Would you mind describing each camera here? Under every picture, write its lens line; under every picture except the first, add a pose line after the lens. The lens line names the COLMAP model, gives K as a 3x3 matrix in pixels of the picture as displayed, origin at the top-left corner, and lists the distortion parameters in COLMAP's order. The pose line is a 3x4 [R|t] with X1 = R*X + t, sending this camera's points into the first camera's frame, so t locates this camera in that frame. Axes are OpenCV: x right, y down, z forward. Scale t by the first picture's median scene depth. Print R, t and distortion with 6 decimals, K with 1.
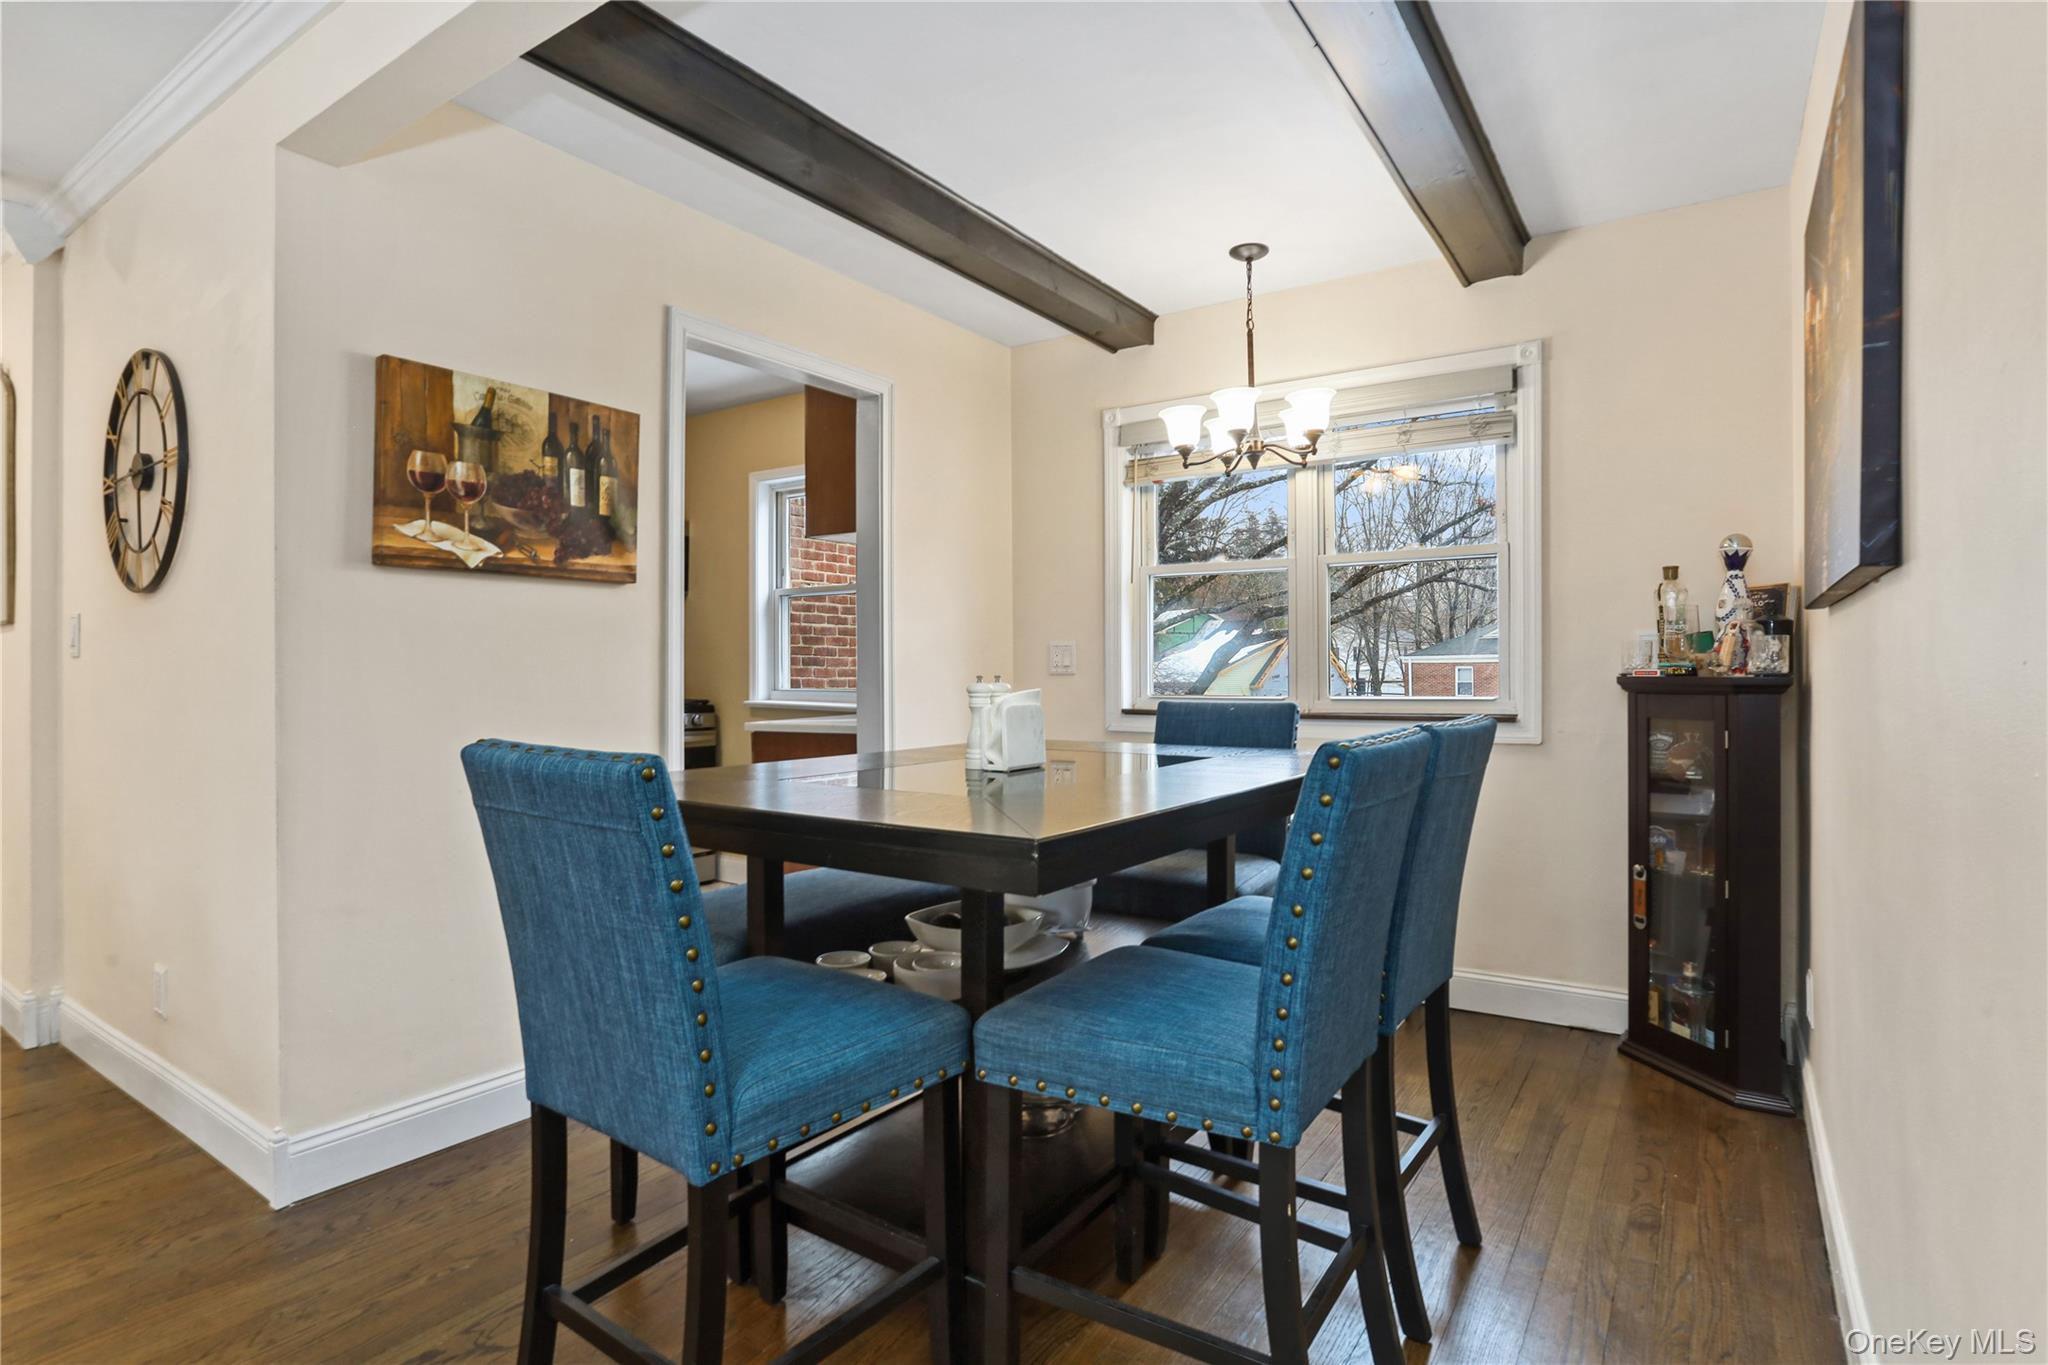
lens RADIAL K [[1046.4, 0, 1015.4], [0, 1046.4, 660.2], [0, 0, 1]] dist [-0.000596, 0.000093]
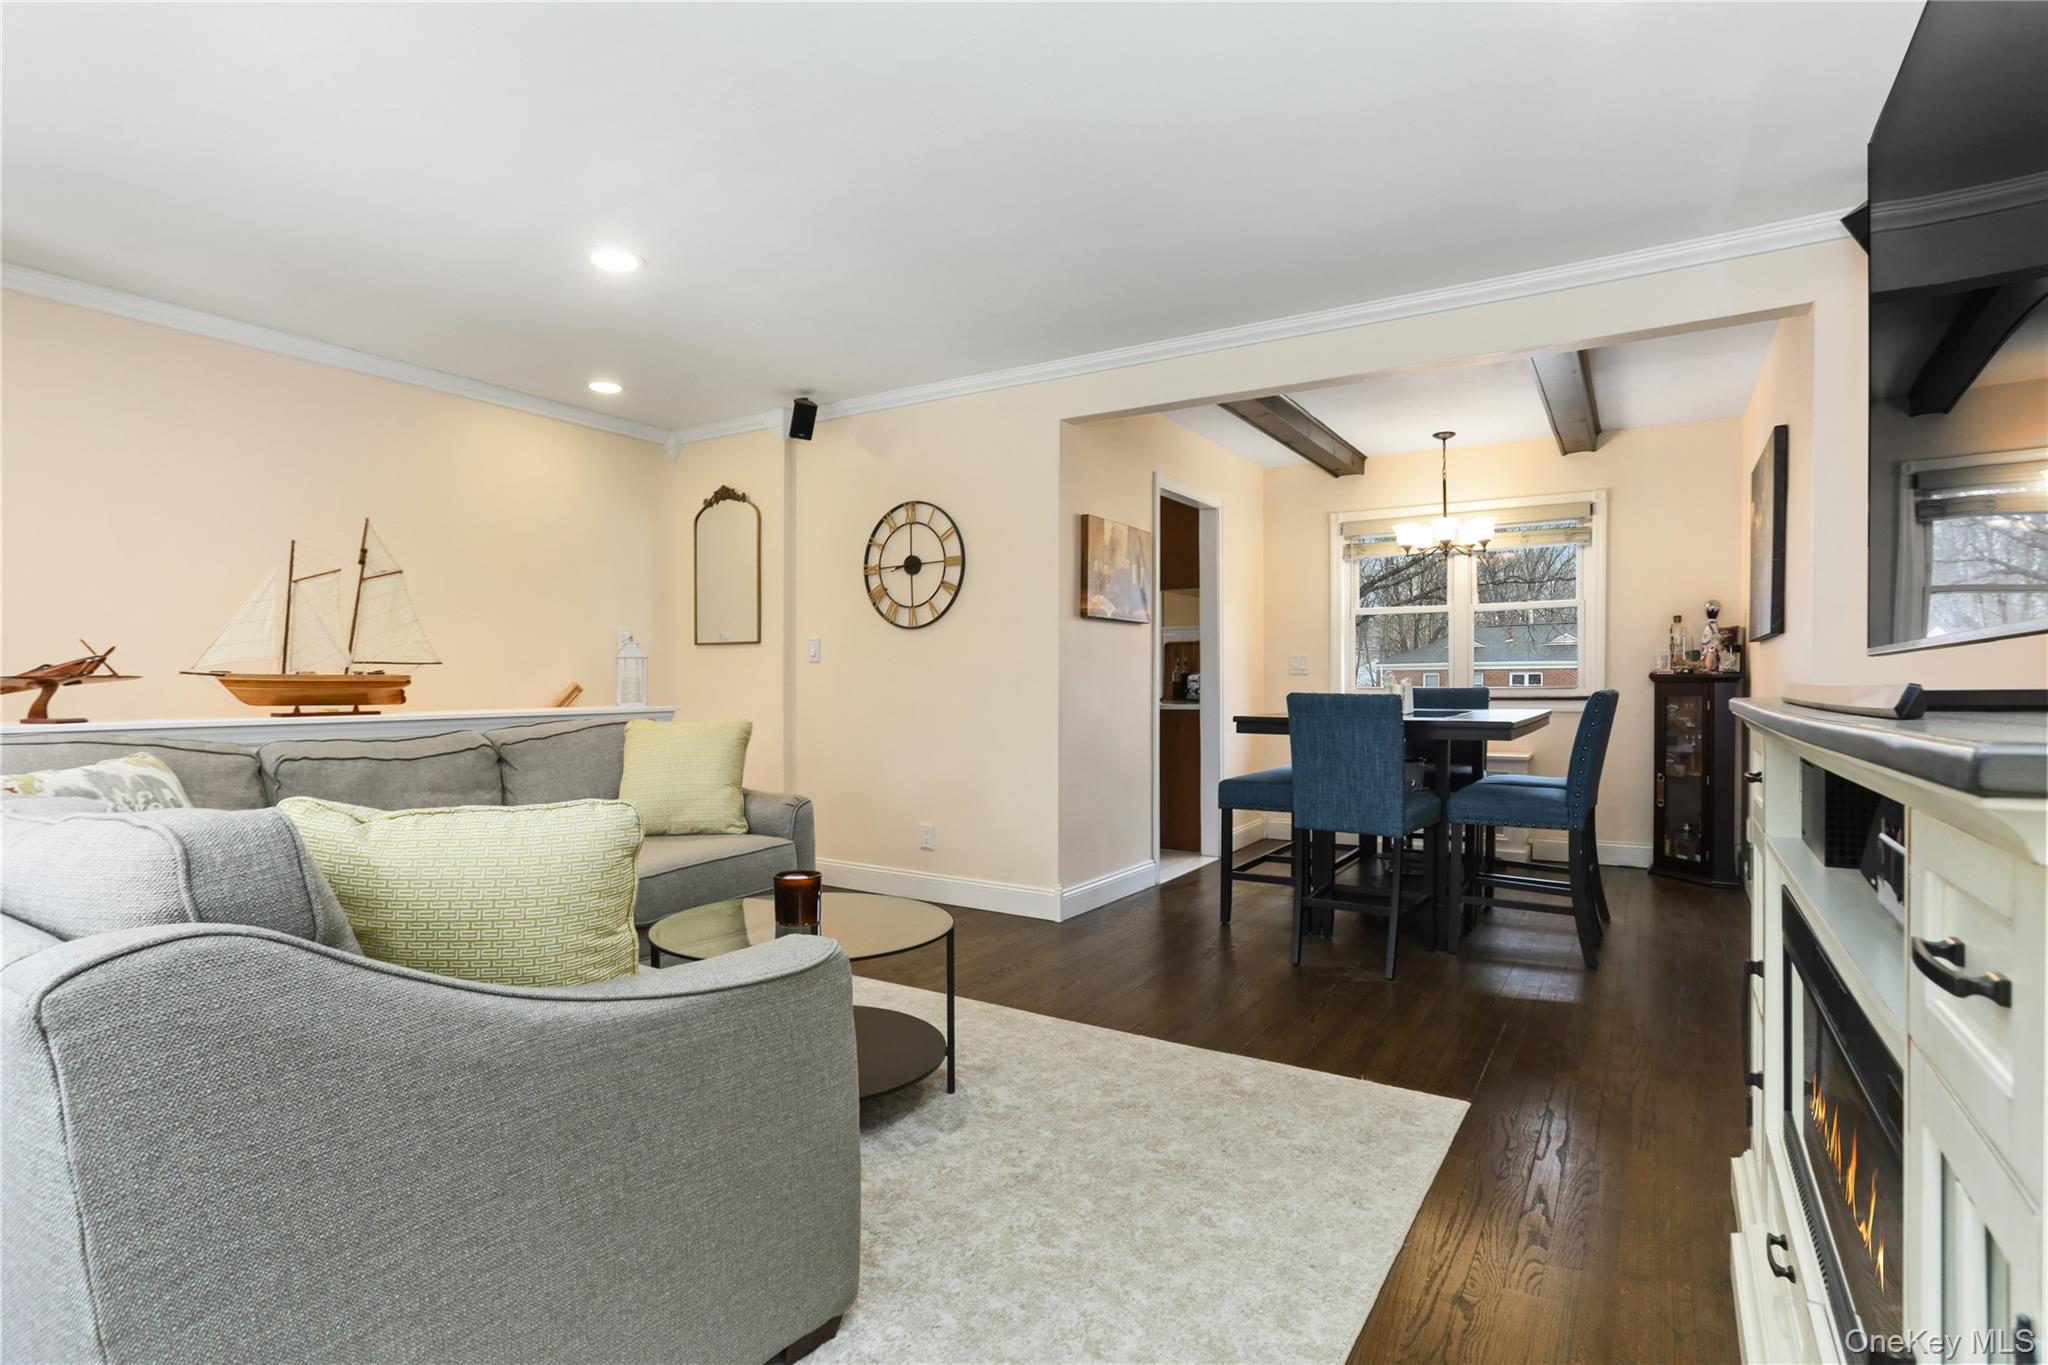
lens RADIAL K [[1027.1, 0, 1024.0], [0, 1027.1, 682.5], [0, 0, 1]] dist [-0.001808, -0.000082]
pose [[0.999098, 0.001532, 0.042431, -0.638120], [-0.002037, 0.999928, 0.011859, 0.011468], [-0.042410, -0.011934, 0.999029, -0.810496]]
